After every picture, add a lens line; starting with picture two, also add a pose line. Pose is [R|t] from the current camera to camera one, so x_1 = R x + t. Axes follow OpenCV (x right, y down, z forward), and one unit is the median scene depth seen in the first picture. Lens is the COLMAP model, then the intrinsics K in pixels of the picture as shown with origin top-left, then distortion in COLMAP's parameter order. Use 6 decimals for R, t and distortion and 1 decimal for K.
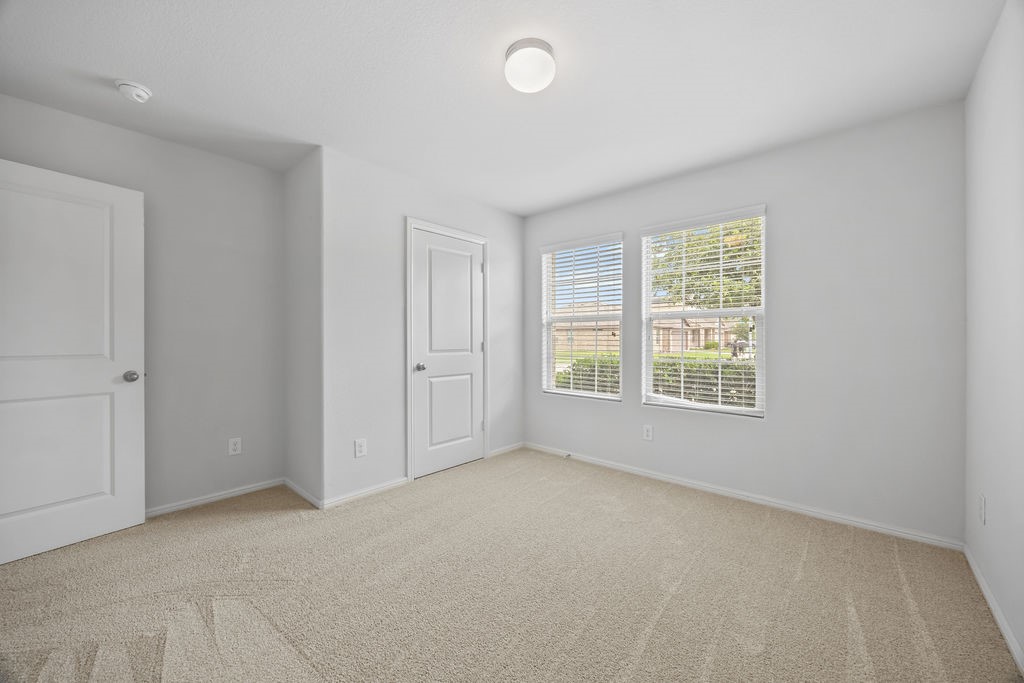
lens RADIAL K [[396.3, 0, 512.8], [0, 396.3, 339.9], [0, 0, 1]] dist [-0.002836, -0.000335]
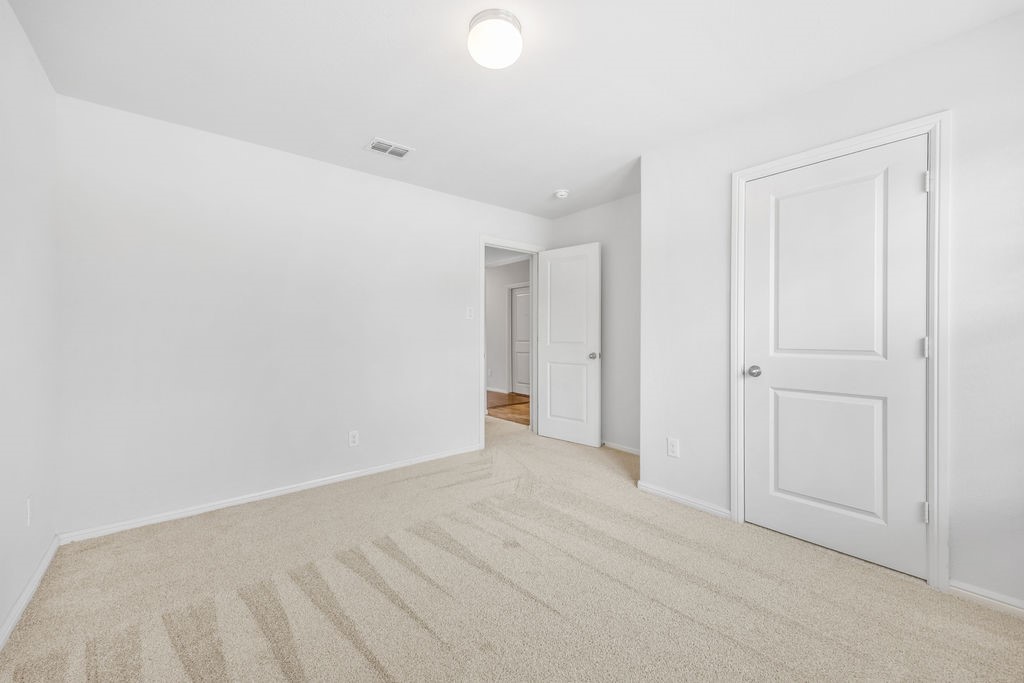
lens RADIAL K [[396.3, 0, 509.4], [0, 396.3, 338.1], [0, 0, 1]] dist [-0.002836, -0.000335]
pose [[-0.153243, 0.008668, -0.988151, 0.557354], [-0.001112, 0.999959, 0.008944, 0.002467], [0.988188, 0.002469, -0.153227, 0.689550]]
